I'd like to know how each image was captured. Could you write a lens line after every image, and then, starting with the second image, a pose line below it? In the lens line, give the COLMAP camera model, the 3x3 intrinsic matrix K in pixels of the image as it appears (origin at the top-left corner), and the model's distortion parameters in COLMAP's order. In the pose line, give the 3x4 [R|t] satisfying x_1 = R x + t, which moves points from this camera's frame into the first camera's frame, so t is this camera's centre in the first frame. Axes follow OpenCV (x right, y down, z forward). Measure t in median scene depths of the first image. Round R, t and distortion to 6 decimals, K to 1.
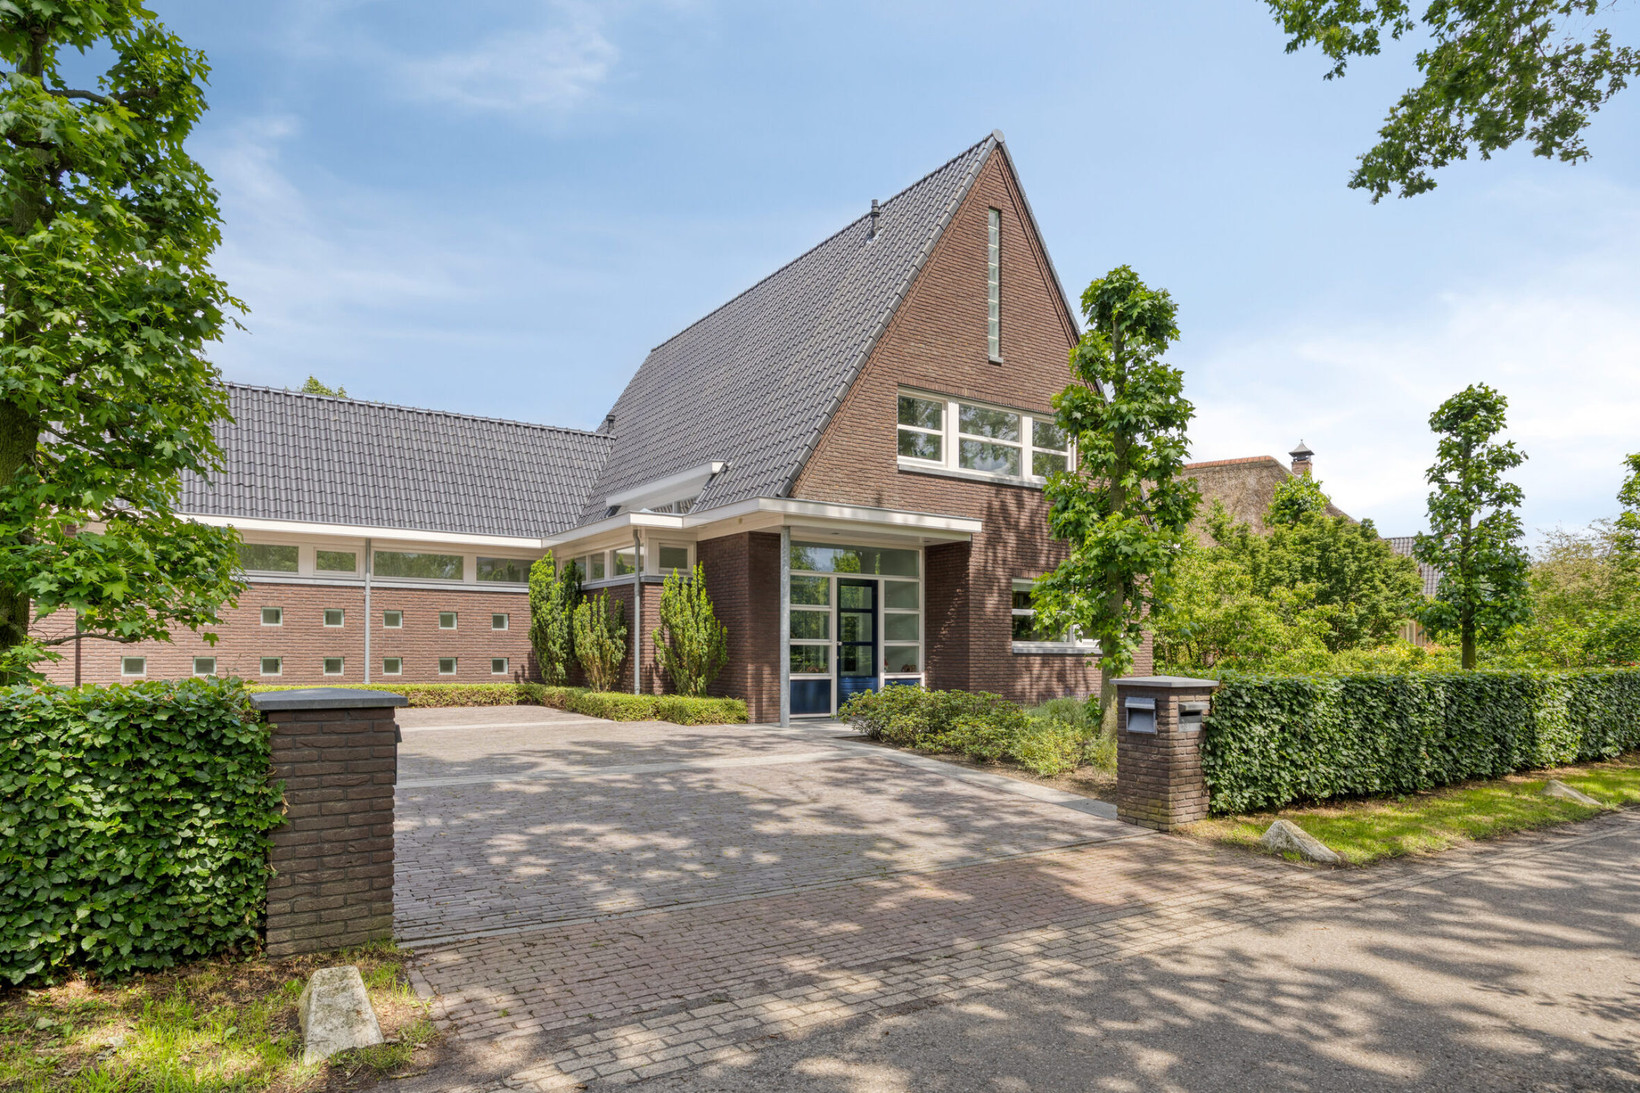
lens RADIAL K [[938.1, 0, 833.3], [0, 938.1, 562.8], [0, 0, 1]] dist [-0.004424, -0.001556]
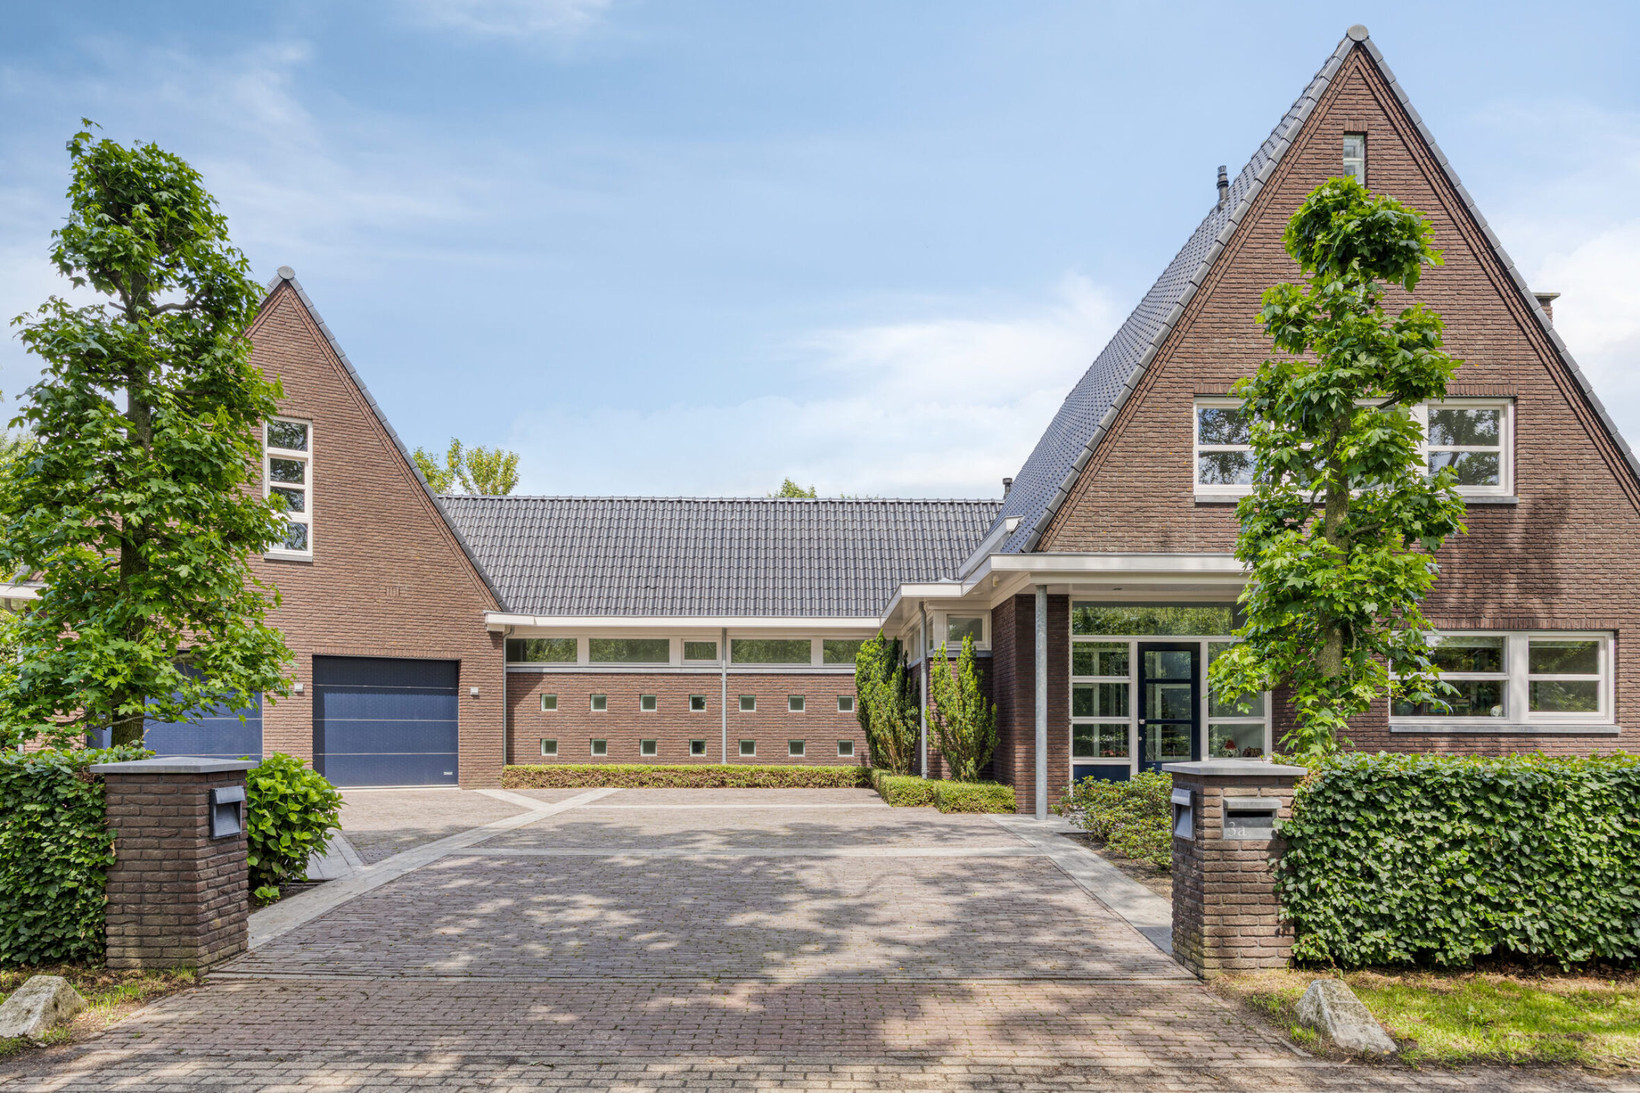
lens RADIAL K [[1026.4, 0, 843.2], [0, 1026.4, 653.3], [0, 0, 1]] dist [0.003680, -0.000490]
pose [[0.842382, -0.045991, -0.536915, 0.273332], [0.053333, 0.998575, -0.001862, 0.013464], [0.536236, -0.027067, 0.843634, 0.097651]]
